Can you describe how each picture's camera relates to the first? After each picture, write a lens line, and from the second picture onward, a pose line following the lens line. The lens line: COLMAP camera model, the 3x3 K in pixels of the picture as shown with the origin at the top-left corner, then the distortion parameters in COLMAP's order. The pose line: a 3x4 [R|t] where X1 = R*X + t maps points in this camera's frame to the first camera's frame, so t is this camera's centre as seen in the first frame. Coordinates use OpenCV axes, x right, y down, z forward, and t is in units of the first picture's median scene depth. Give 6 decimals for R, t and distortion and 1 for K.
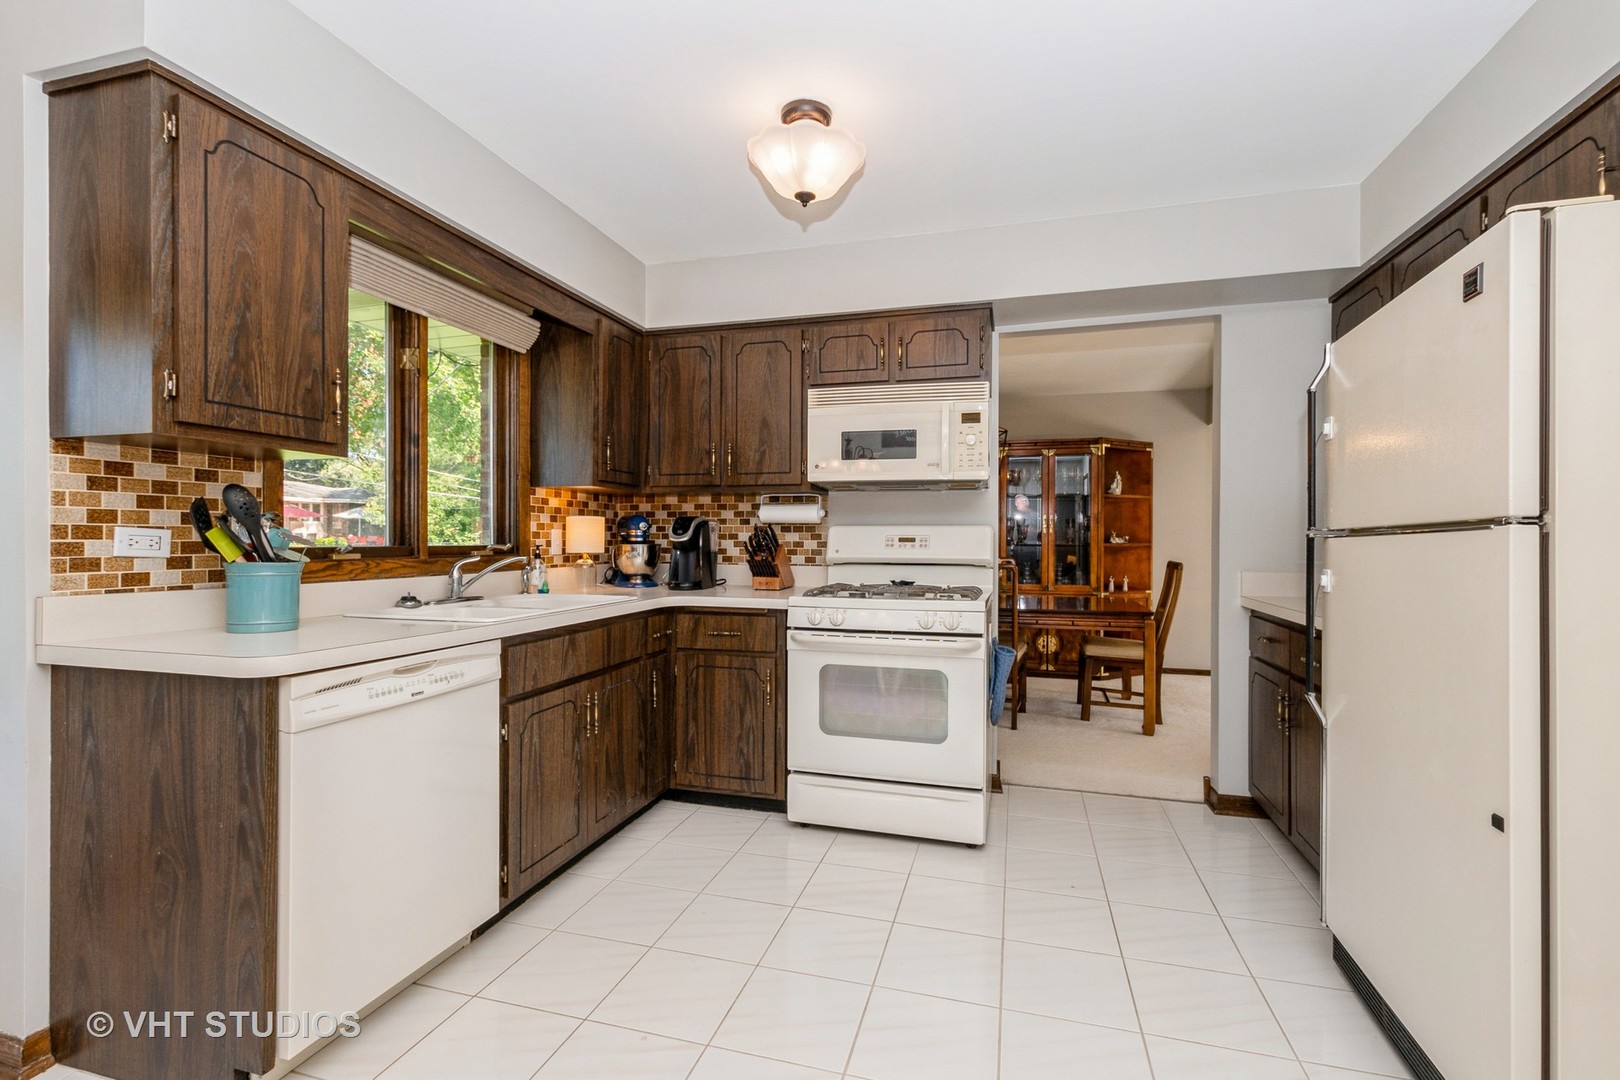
lens RADIAL K [[731.8, 0, 804.0], [0, 731.8, 541.9], [0, 0, 1]] dist [0.001973, -0.001153]
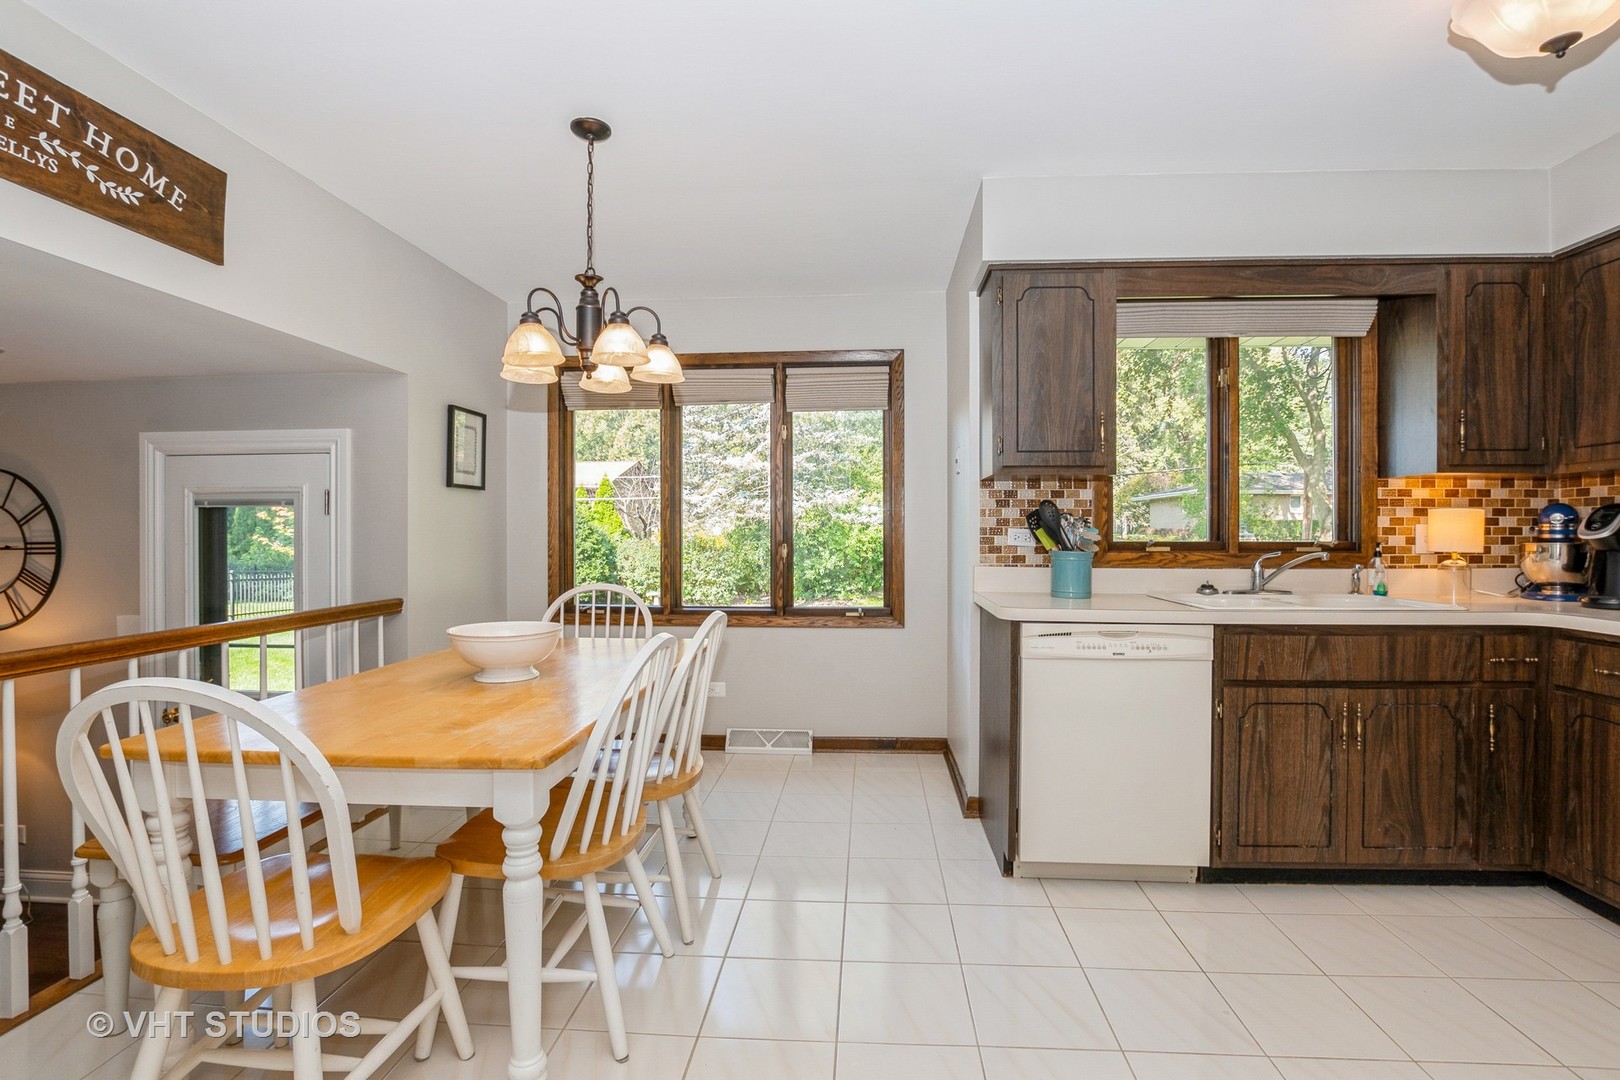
lens RADIAL K [[731.8, 0, 809.2], [0, 731.8, 536.3], [0, 0, 1]] dist [0.001973, -0.001153]
pose [[0.196717, 0.002639, -0.980457, 0.419032], [-0.003814, 0.999991, 0.001926, -0.002122], [0.980453, 0.003361, 0.196725, 0.129978]]
